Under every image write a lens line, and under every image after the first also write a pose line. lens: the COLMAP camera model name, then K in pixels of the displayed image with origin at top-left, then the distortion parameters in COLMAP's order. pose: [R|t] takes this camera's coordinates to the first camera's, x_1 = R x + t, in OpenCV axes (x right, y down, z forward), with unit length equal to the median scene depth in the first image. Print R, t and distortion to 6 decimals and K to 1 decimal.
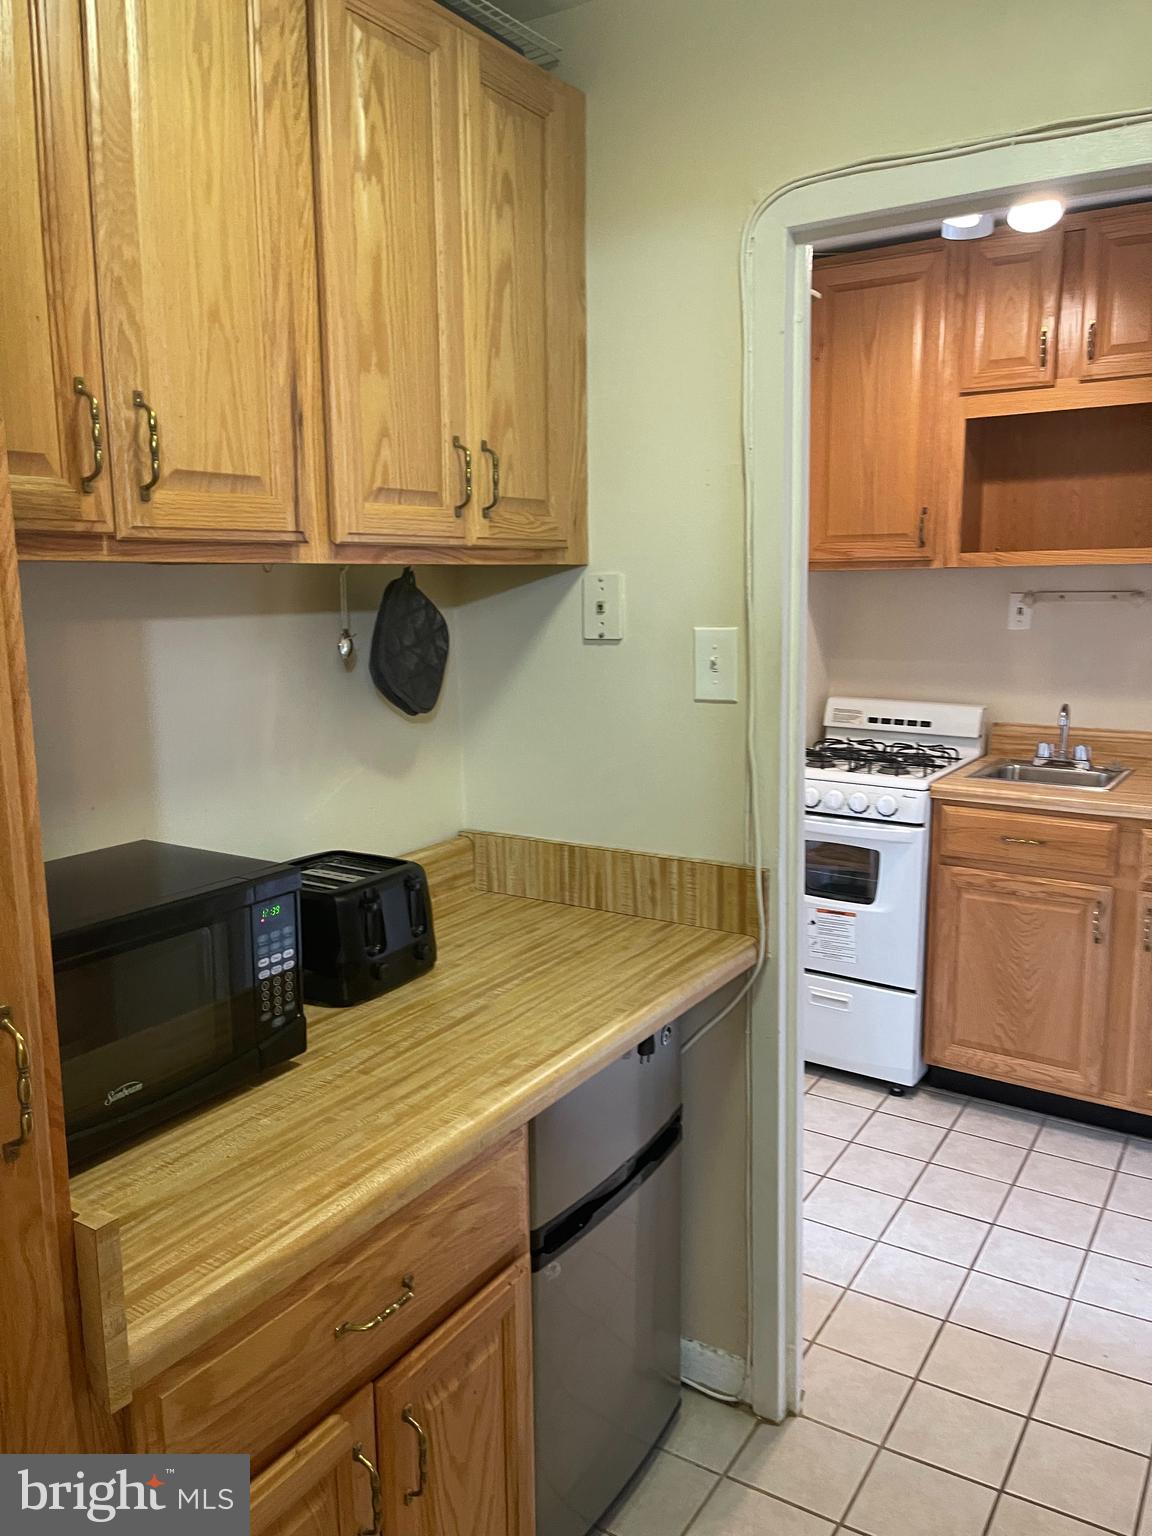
lens RADIAL K [[1165.9, 0, 573.7], [0, 1165.9, 743.4], [0, 0, 1]] dist [0.037817, -0.000623]
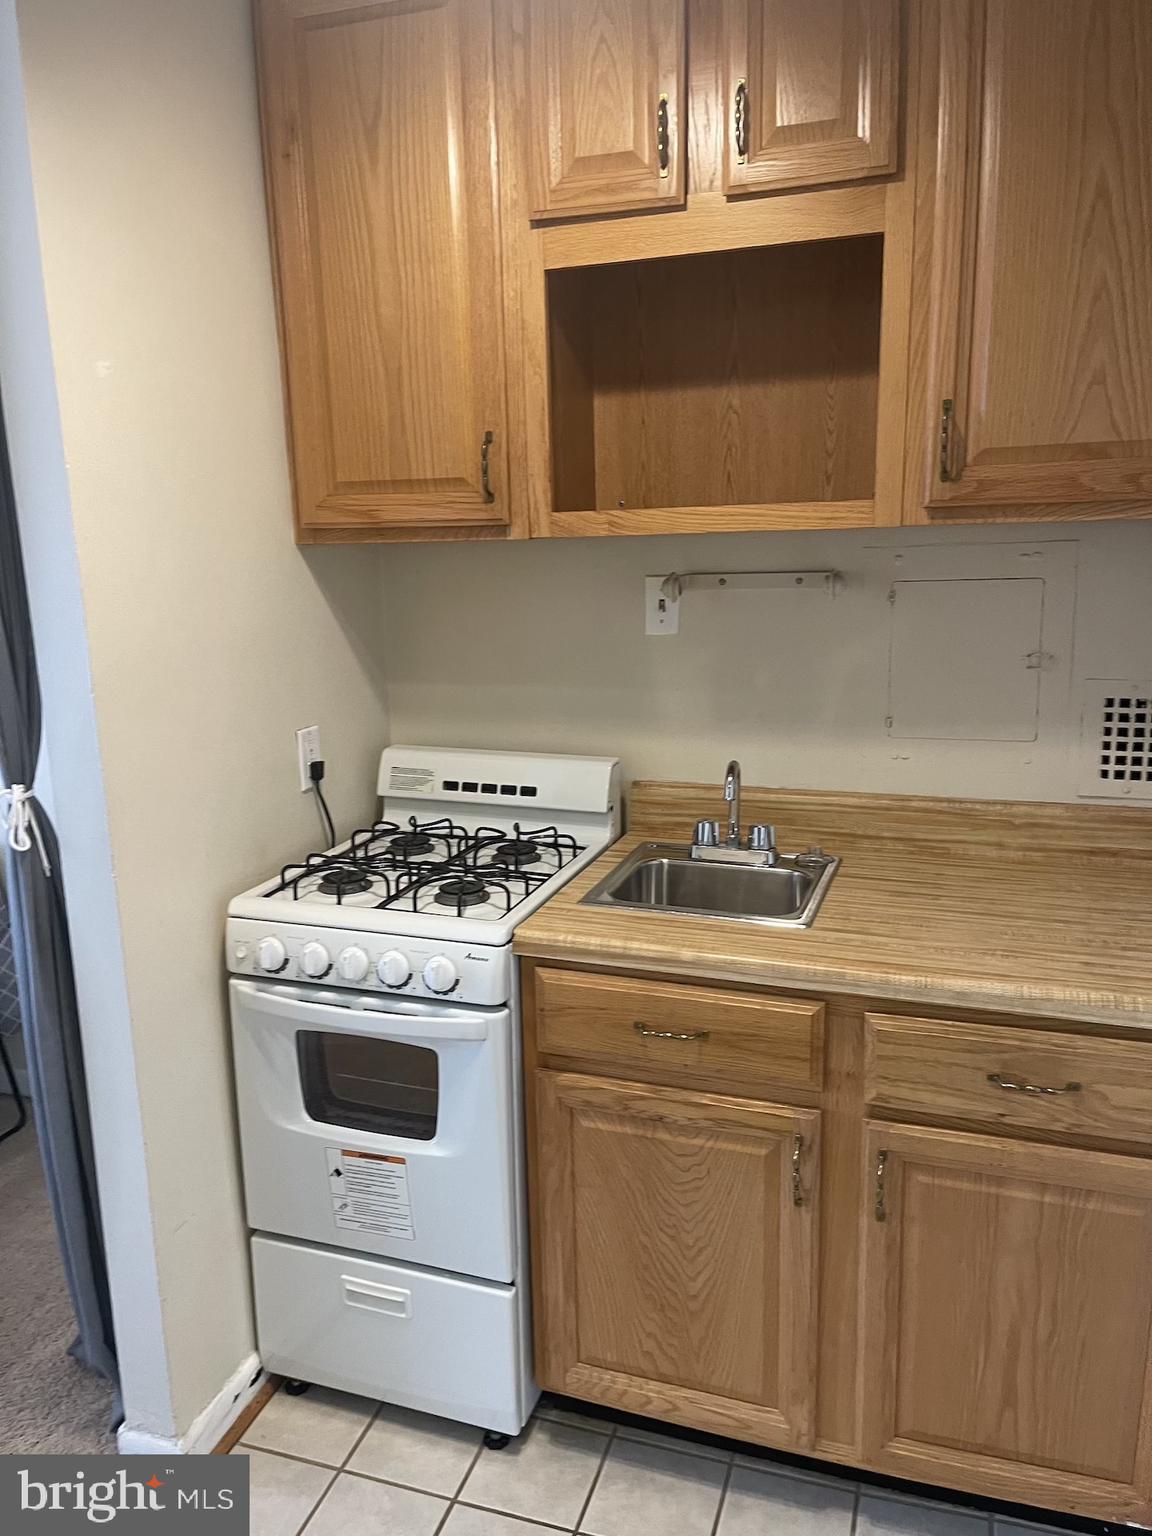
lens RADIAL K [[1165.9, 0, 579.3], [0, 1165.9, 766.9], [0, 0, 1]] dist [0.037817, -0.000623]
pose [[0.968247, -0.065683, 0.241213, 0.200097], [0.052565, 0.996787, 0.060431, -0.073023], [-0.244407, -0.045833, 0.968589, 0.443669]]
